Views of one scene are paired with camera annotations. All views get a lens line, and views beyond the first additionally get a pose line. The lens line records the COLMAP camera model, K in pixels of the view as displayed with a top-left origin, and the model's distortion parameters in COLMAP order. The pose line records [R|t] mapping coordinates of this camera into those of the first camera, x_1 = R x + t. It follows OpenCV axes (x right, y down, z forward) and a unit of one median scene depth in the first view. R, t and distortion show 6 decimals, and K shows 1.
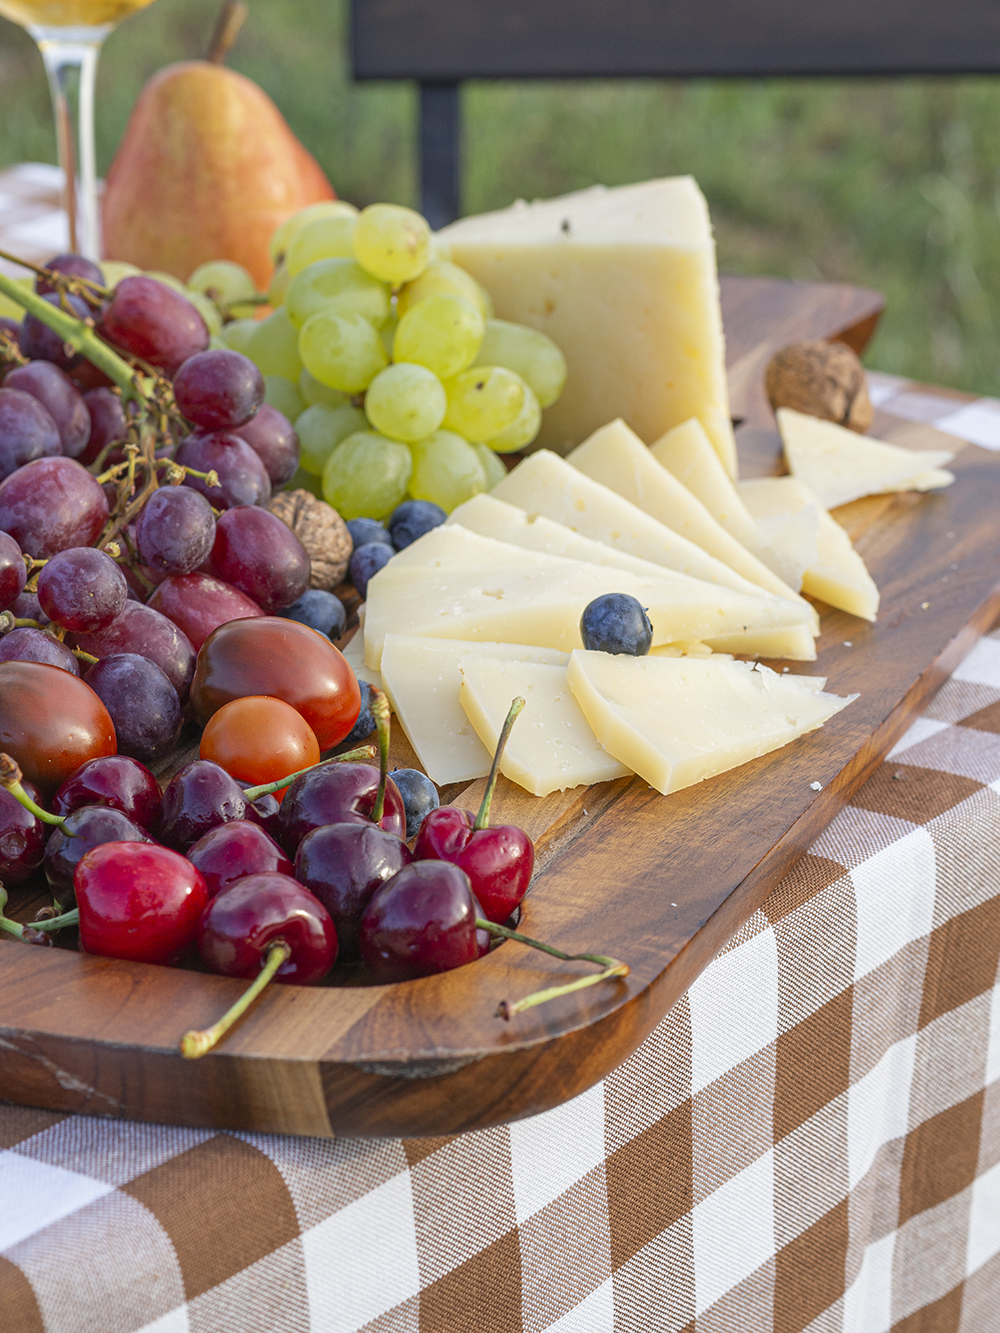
lens RADIAL K [[4016.2, 0, 500.0], [0, 4016.2, 666.5], [0, 0, 1]] dist [0.210003, 1.952658]
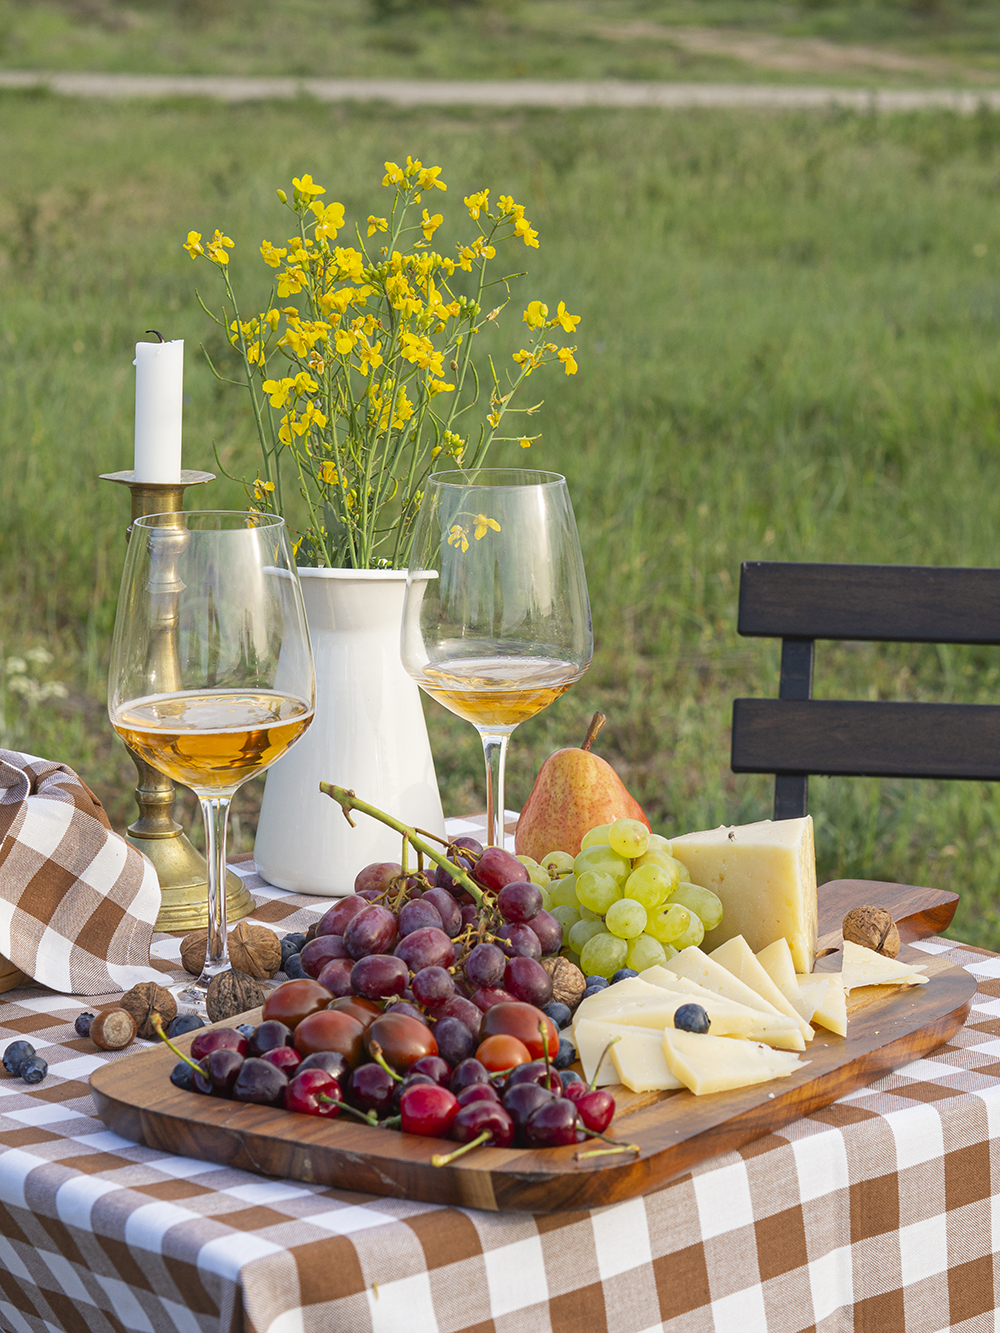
lens RADIAL K [[4016.2, 0, 500.0], [0, 4016.2, 666.5], [0, 0, 1]] dist [0.210003, 1.952658]
pose [[0.983902, 0.035836, -0.175078, 0.286184], [-0.066120, 0.983164, -0.170343, 0.169001], [0.166026, 0.179177, 0.969707, -1.029150]]
